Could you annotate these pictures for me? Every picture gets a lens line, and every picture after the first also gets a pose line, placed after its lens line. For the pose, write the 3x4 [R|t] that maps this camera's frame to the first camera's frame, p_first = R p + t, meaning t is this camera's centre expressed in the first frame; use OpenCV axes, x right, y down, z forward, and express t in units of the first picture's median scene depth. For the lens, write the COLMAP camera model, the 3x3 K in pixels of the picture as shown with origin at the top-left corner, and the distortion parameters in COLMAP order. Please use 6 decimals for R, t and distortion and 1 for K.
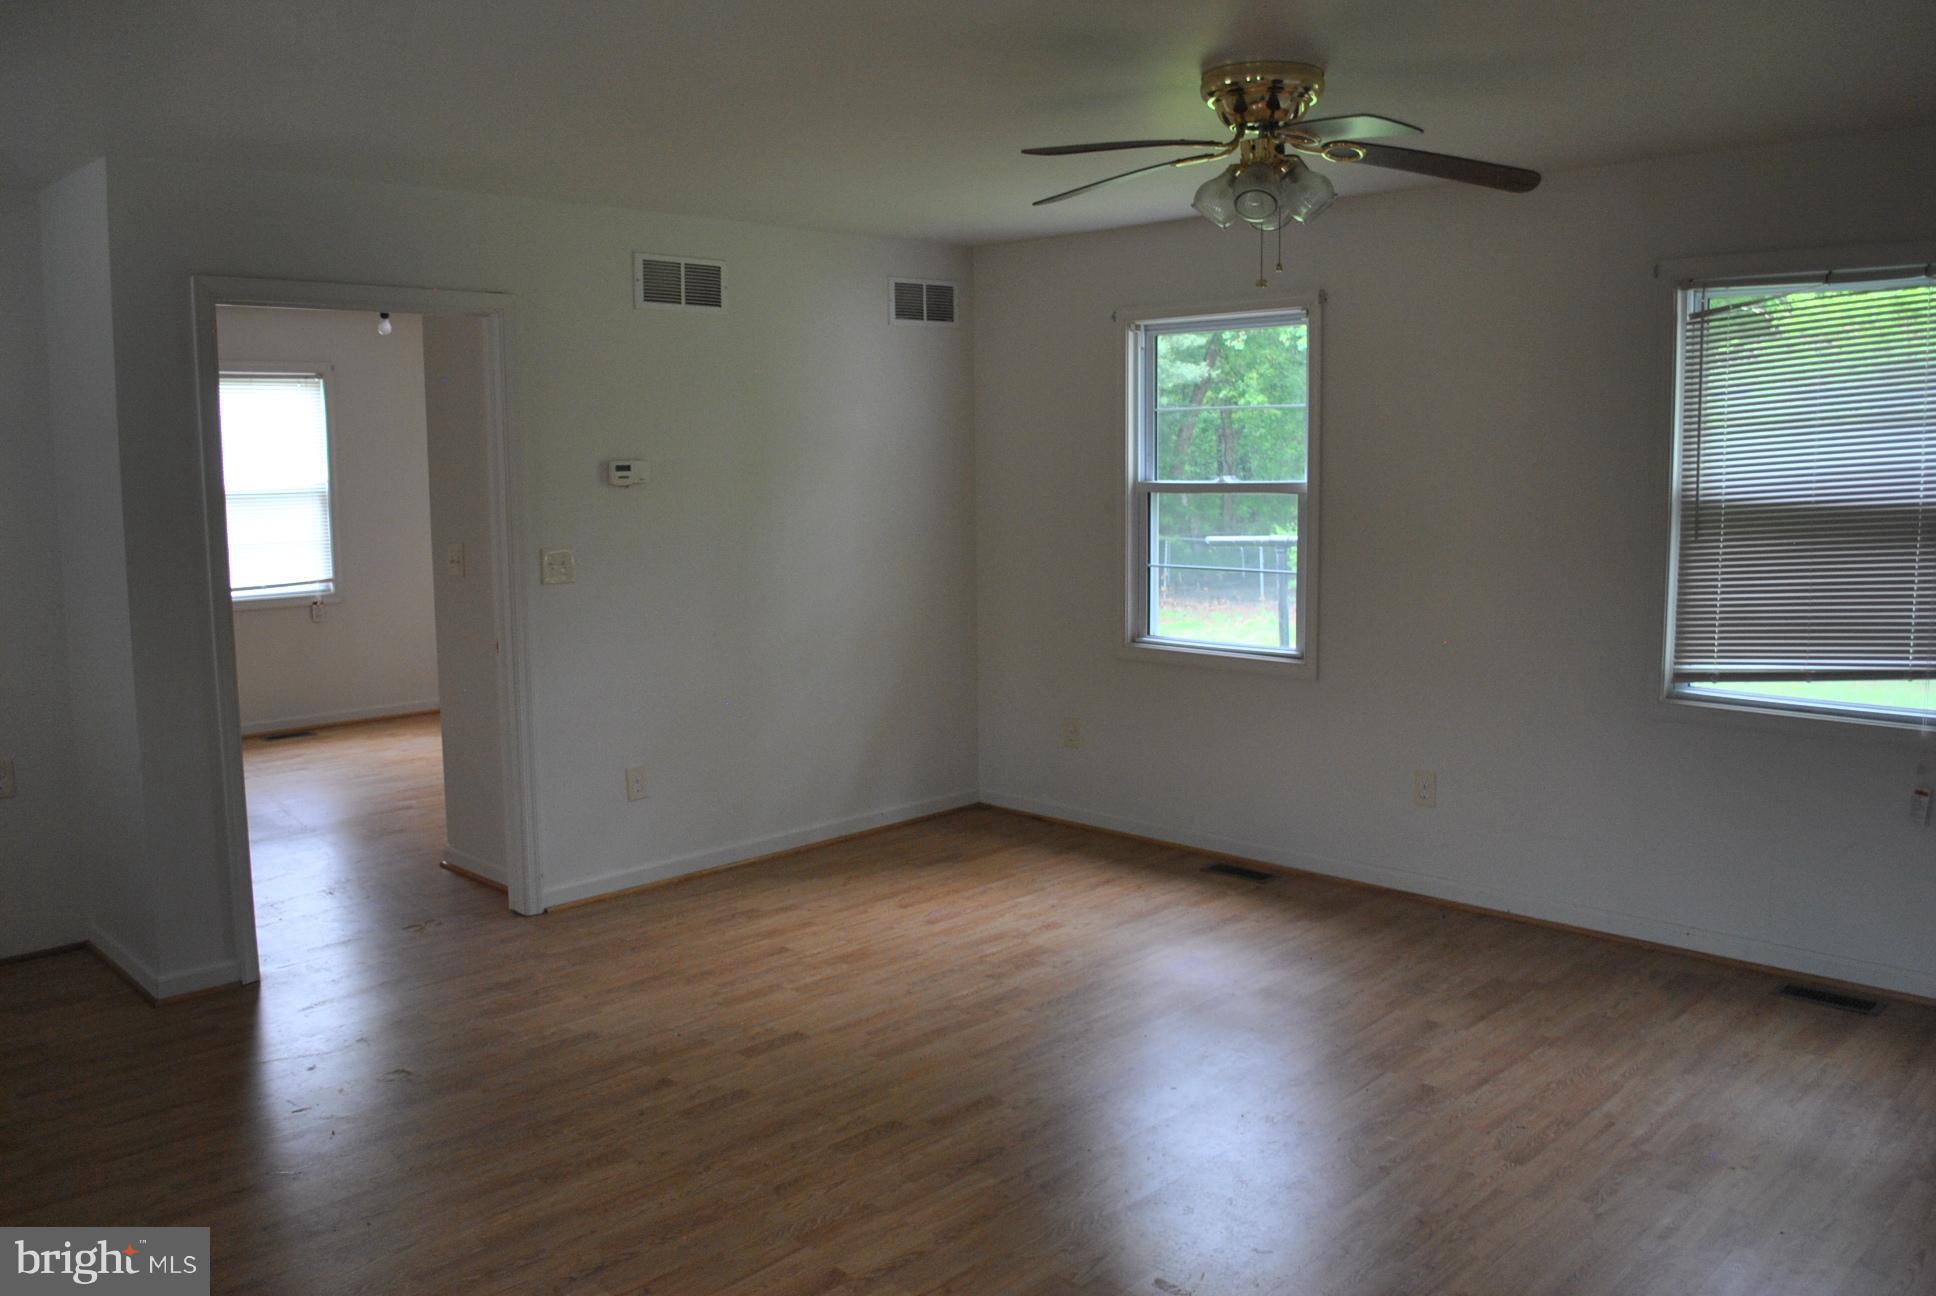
lens RADIAL K [[1514.0, 0, 978.2], [0, 1514.0, 634.2], [0, 0, 1]] dist [-0.087842, 0.010668]
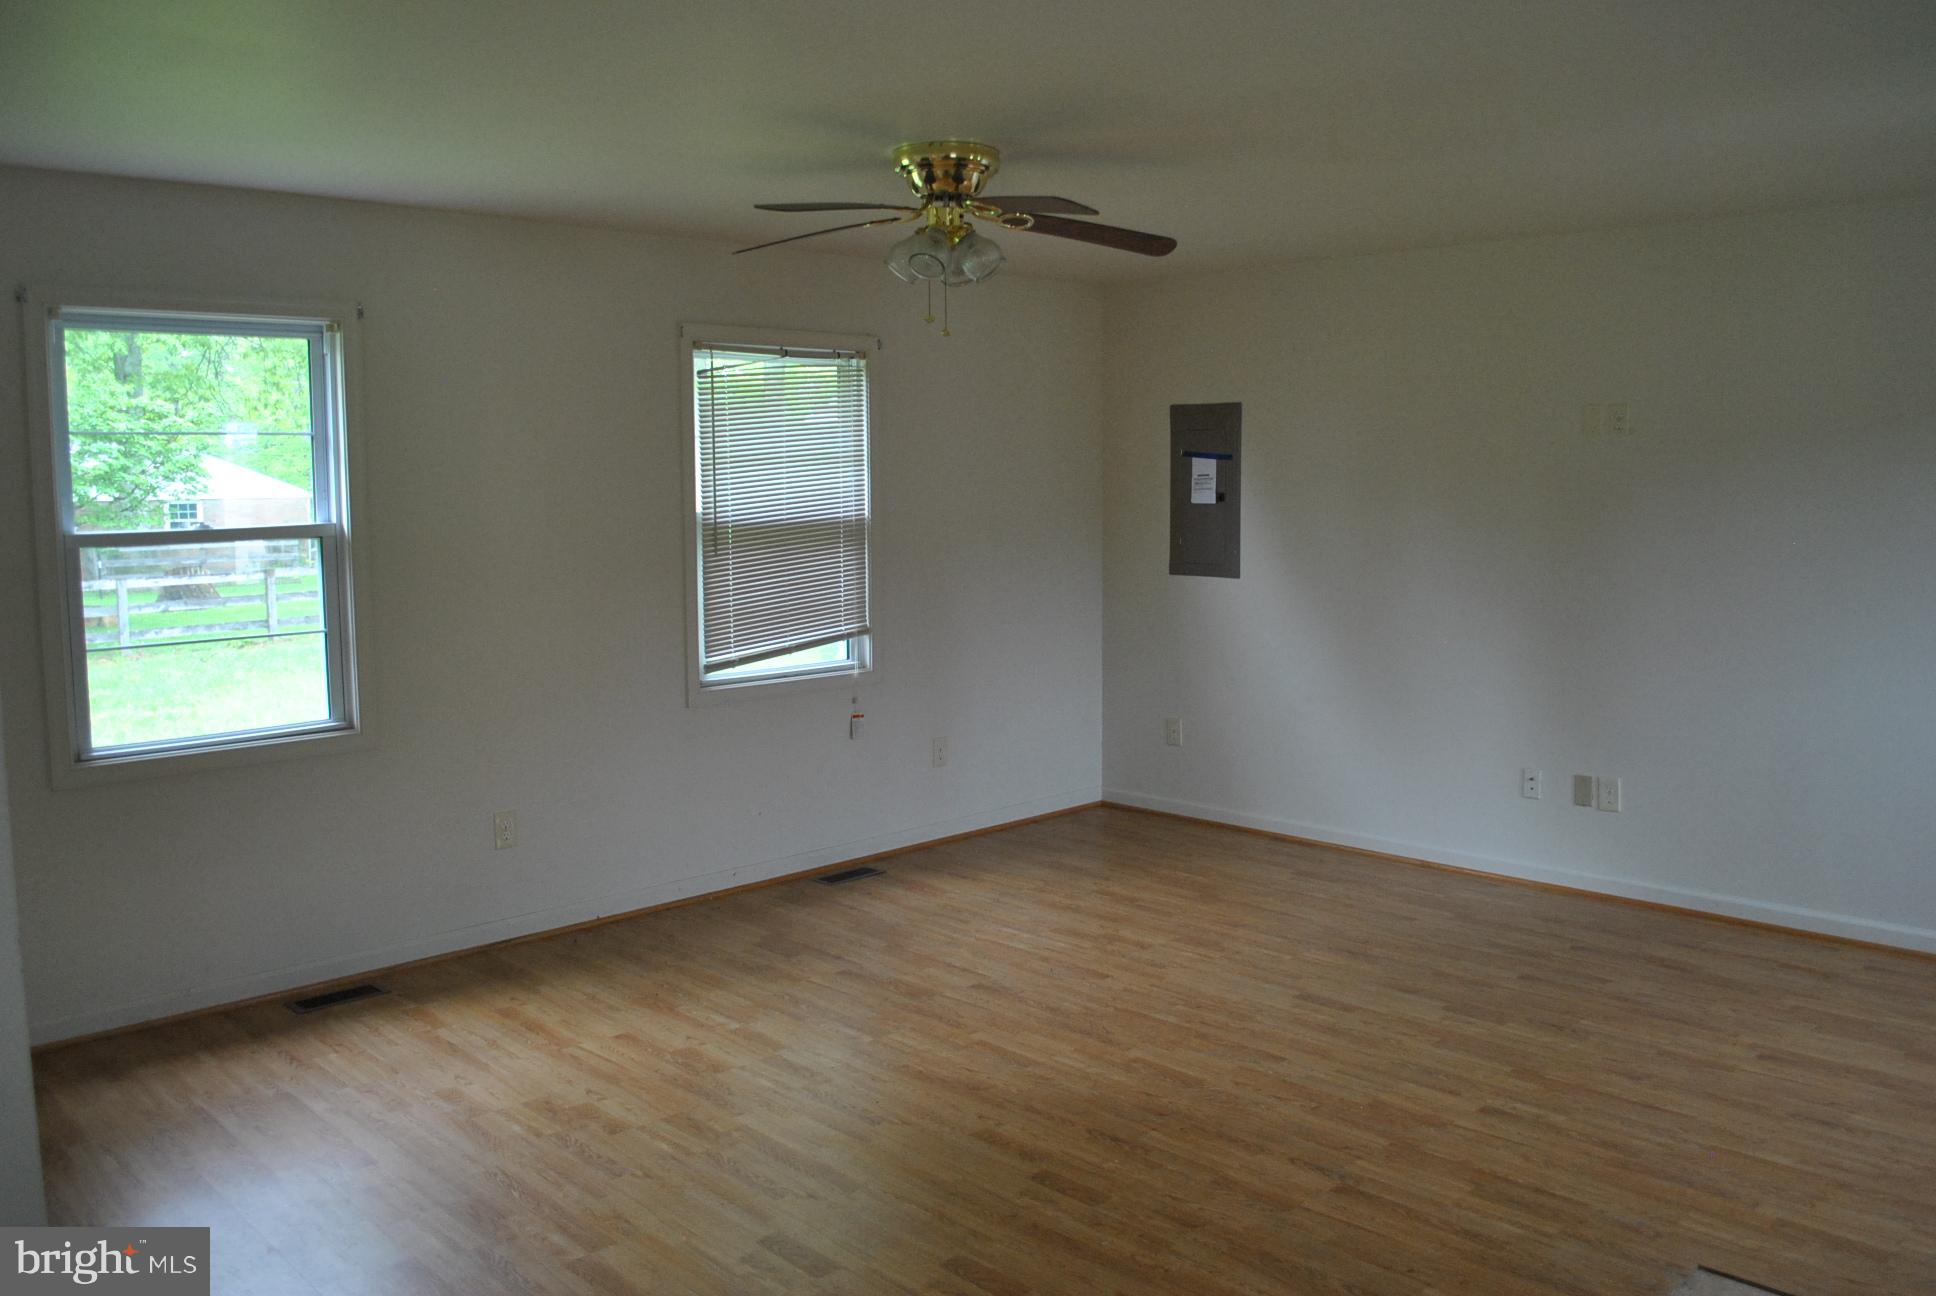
lens RADIAL K [[1514.0, 0, 978.2], [0, 1514.0, 634.2], [0, 0, 1]] dist [-0.087842, 0.010668]
pose [[0.019693, -0.093078, 0.995464, -0.777233], [0.127405, 0.987774, 0.089838, -0.084521], [-0.991655, 0.125058, 0.031311, 0.768780]]
